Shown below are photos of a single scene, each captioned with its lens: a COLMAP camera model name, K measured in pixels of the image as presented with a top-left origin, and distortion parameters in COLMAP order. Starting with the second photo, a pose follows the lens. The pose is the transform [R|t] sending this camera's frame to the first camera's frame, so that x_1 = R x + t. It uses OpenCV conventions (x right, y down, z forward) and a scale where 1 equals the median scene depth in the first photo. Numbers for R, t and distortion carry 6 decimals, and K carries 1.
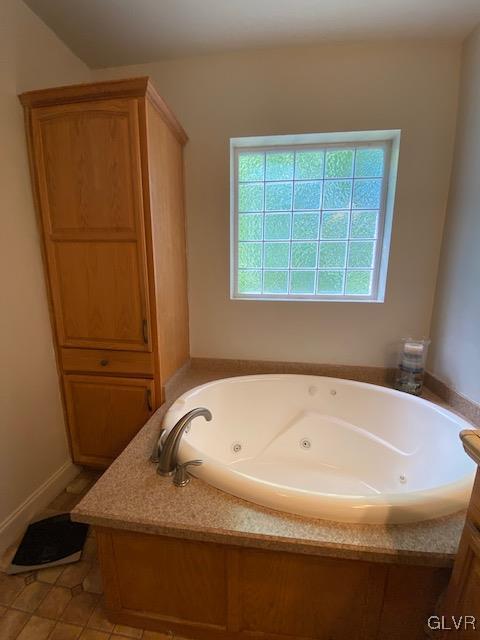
lens RADIAL K [[260.5, 0, 238.0], [0, 260.5, 319.5], [0, 0, 1]] dist [0.018492, -0.019713]
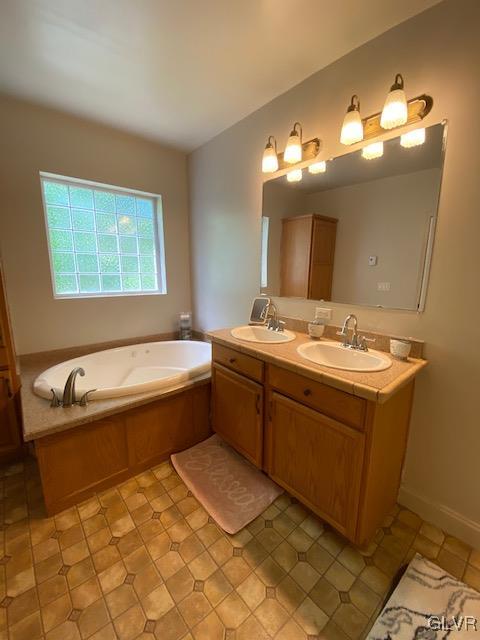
lens RADIAL K [[260.5, 0, 238.0], [0, 260.5, 319.5], [0, 0, 1]] dist [0.018492, -0.019713]
pose [[0.672975, -0.136064, 0.727043, -0.413206], [0.136307, 0.988914, 0.058902, 0.069886], [-0.726997, 0.059461, 0.684061, -0.523871]]
